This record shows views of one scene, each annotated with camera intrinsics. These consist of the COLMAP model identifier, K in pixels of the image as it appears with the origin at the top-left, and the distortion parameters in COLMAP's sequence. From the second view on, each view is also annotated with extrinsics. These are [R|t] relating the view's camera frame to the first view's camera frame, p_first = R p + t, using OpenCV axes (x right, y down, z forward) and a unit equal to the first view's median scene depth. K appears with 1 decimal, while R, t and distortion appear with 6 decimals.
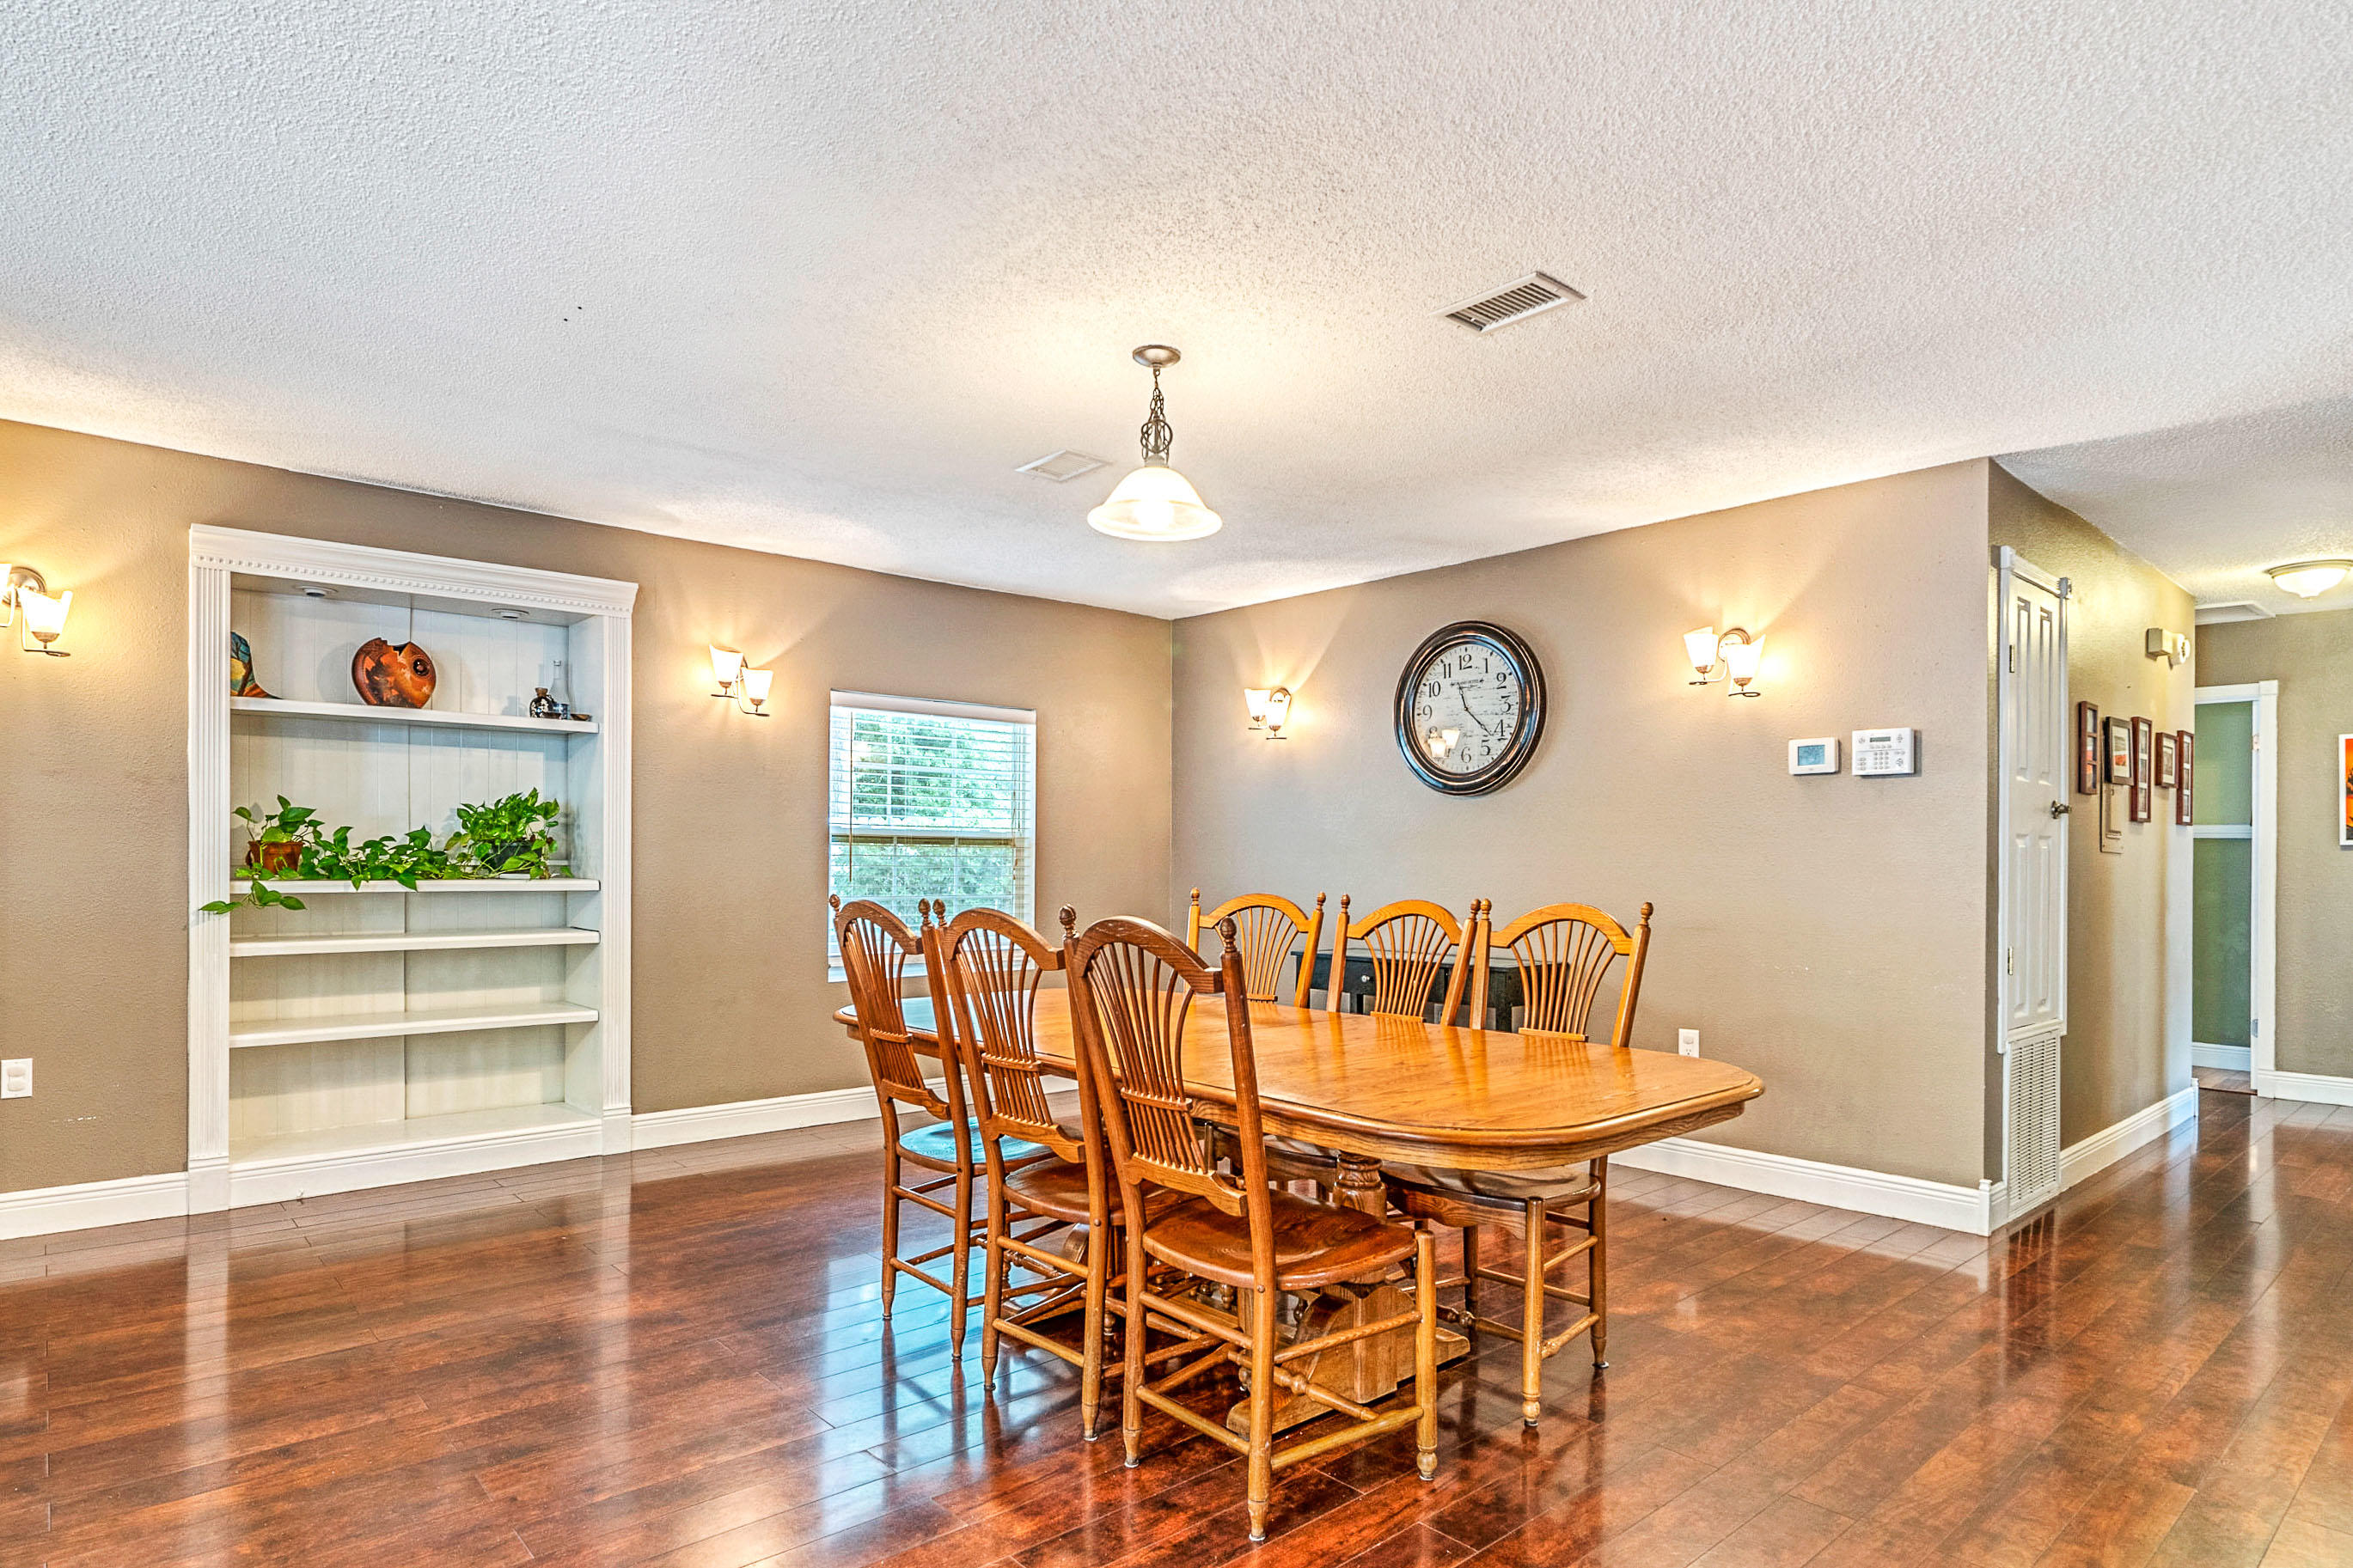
lens RADIAL K [[1247.3, 0, 1216.6], [0, 1247.3, 836.3], [0, 0, 1]] dist [-0.001391, -0.000853]
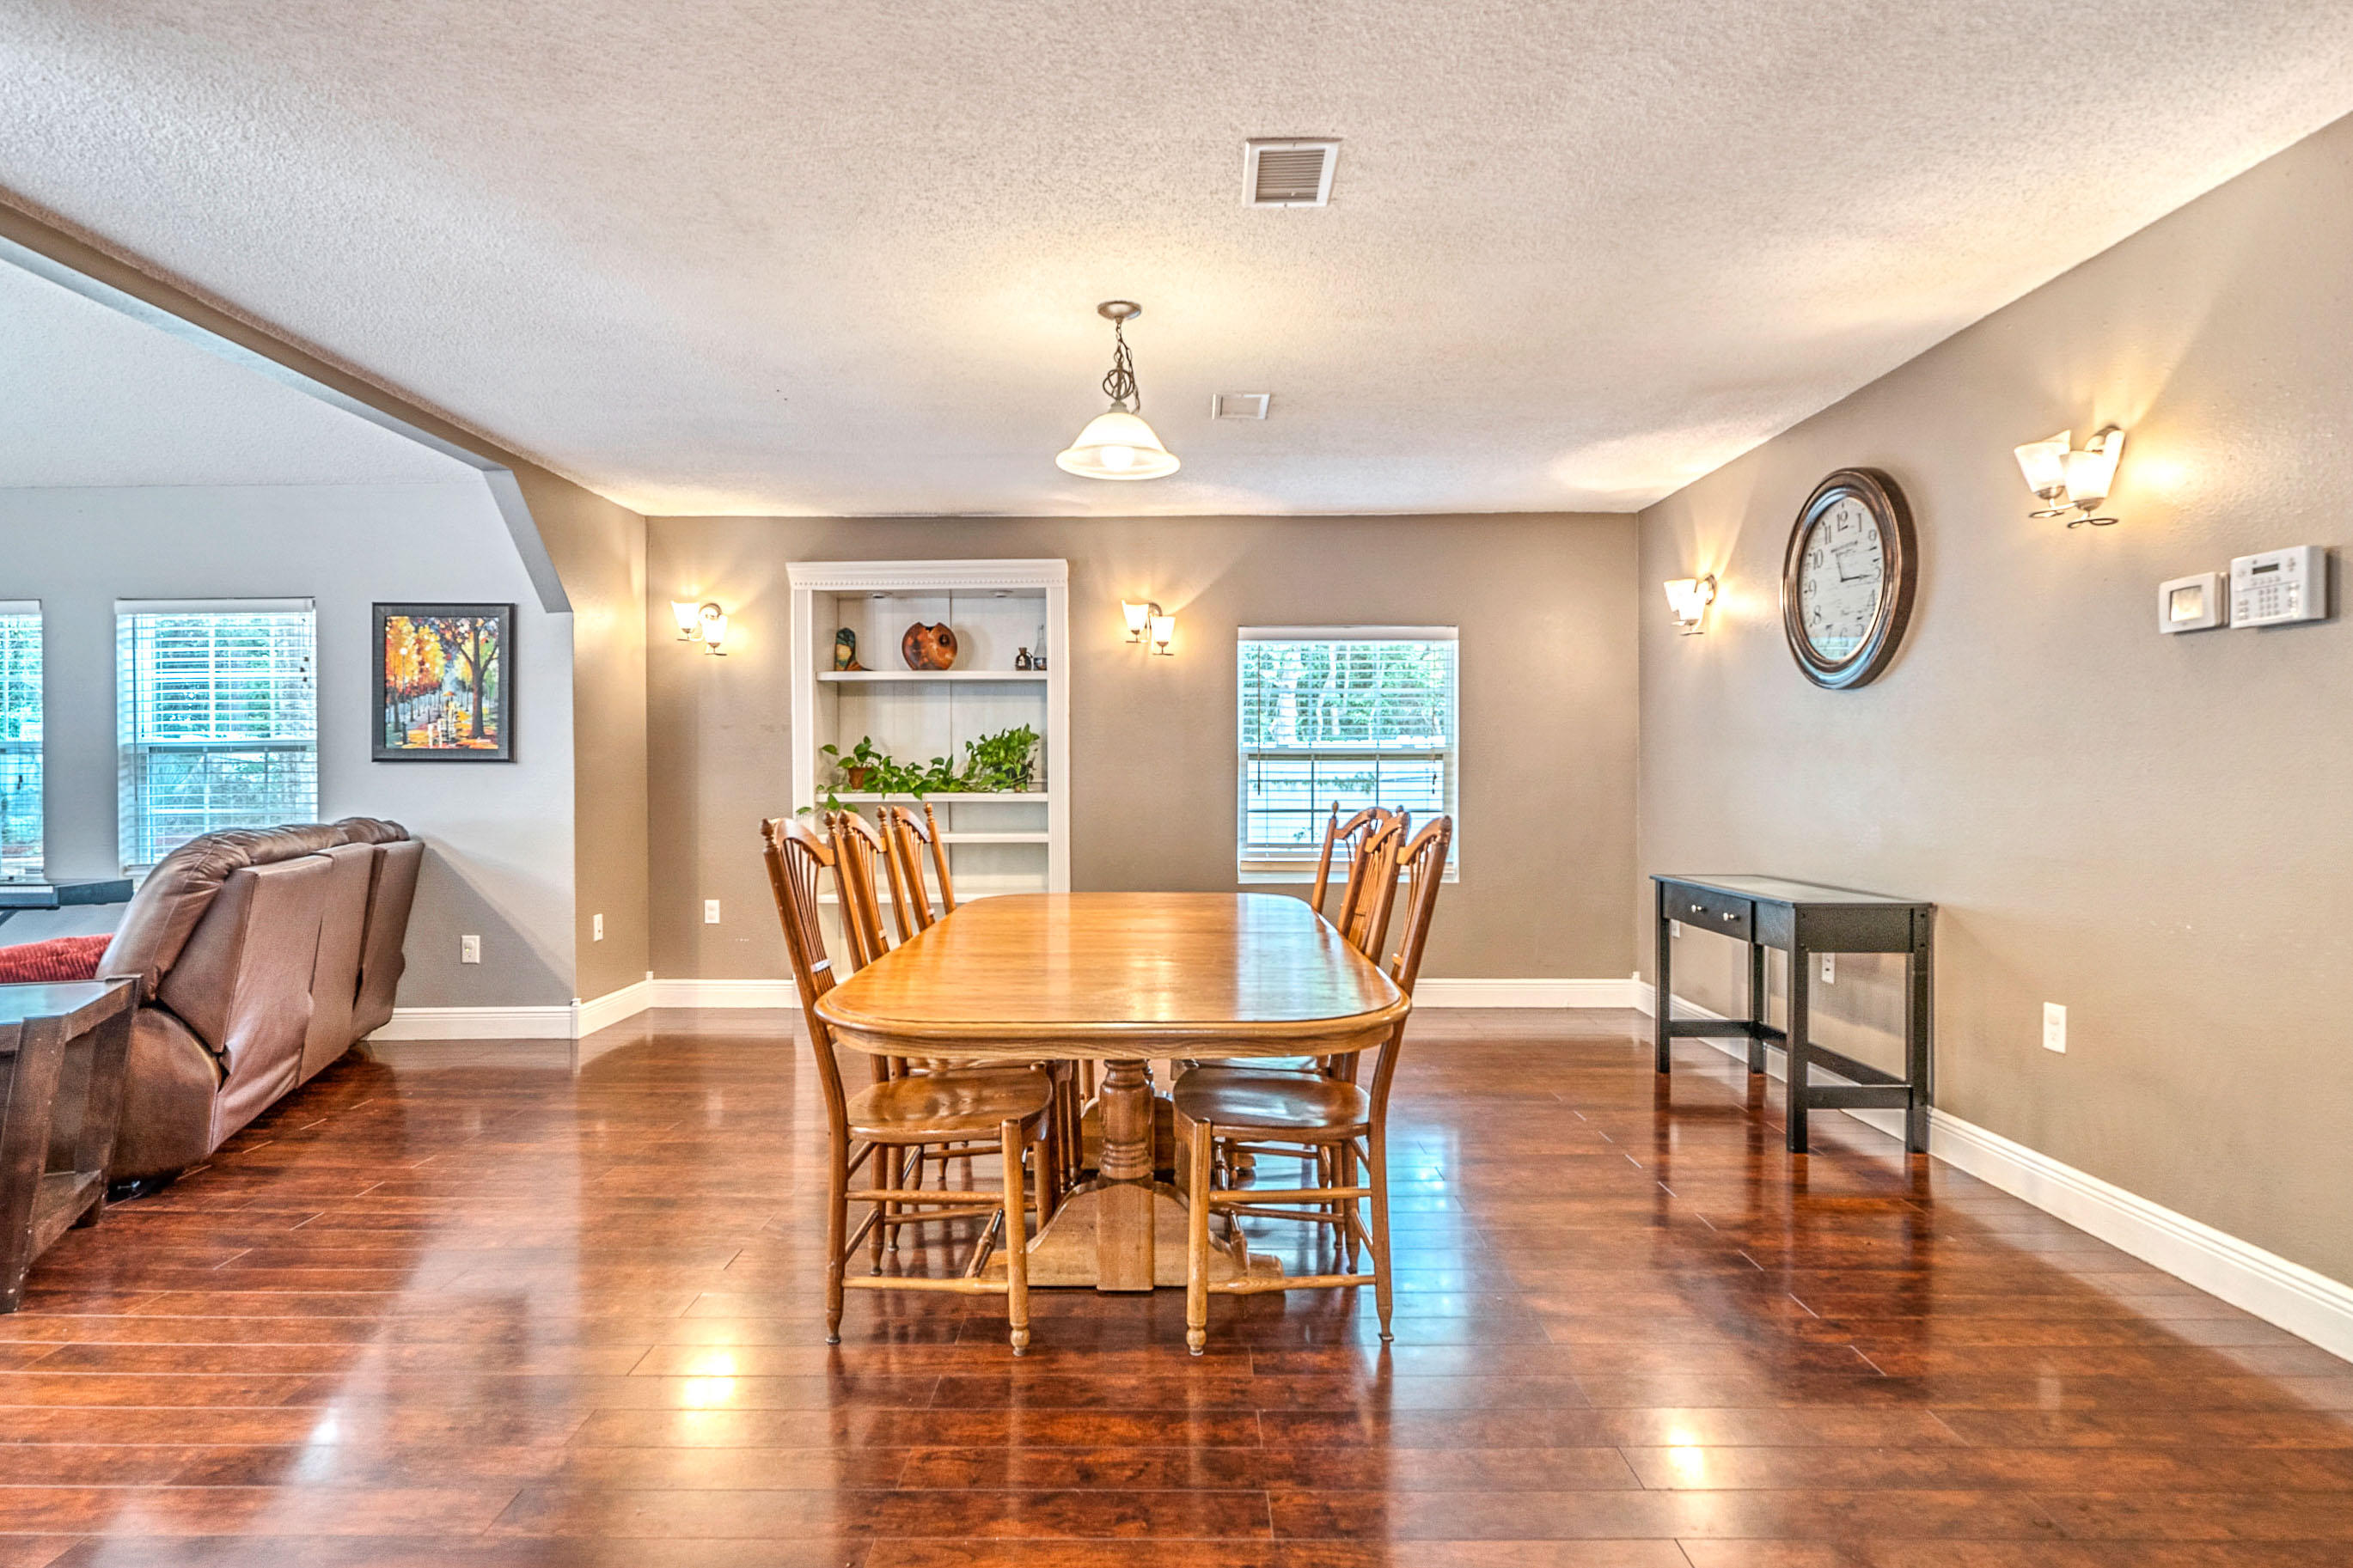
lens RADIAL K [[1247.3, 0, 1183.9], [0, 1247.3, 785.2], [0, 0, 1]] dist [-0.001391, -0.000853]
pose [[0.741641, -0.004522, -0.670782, 0.487579], [0.018938, 0.999720, 0.014198, 0.010959], [0.670530, -0.023233, 0.741519, 0.145539]]
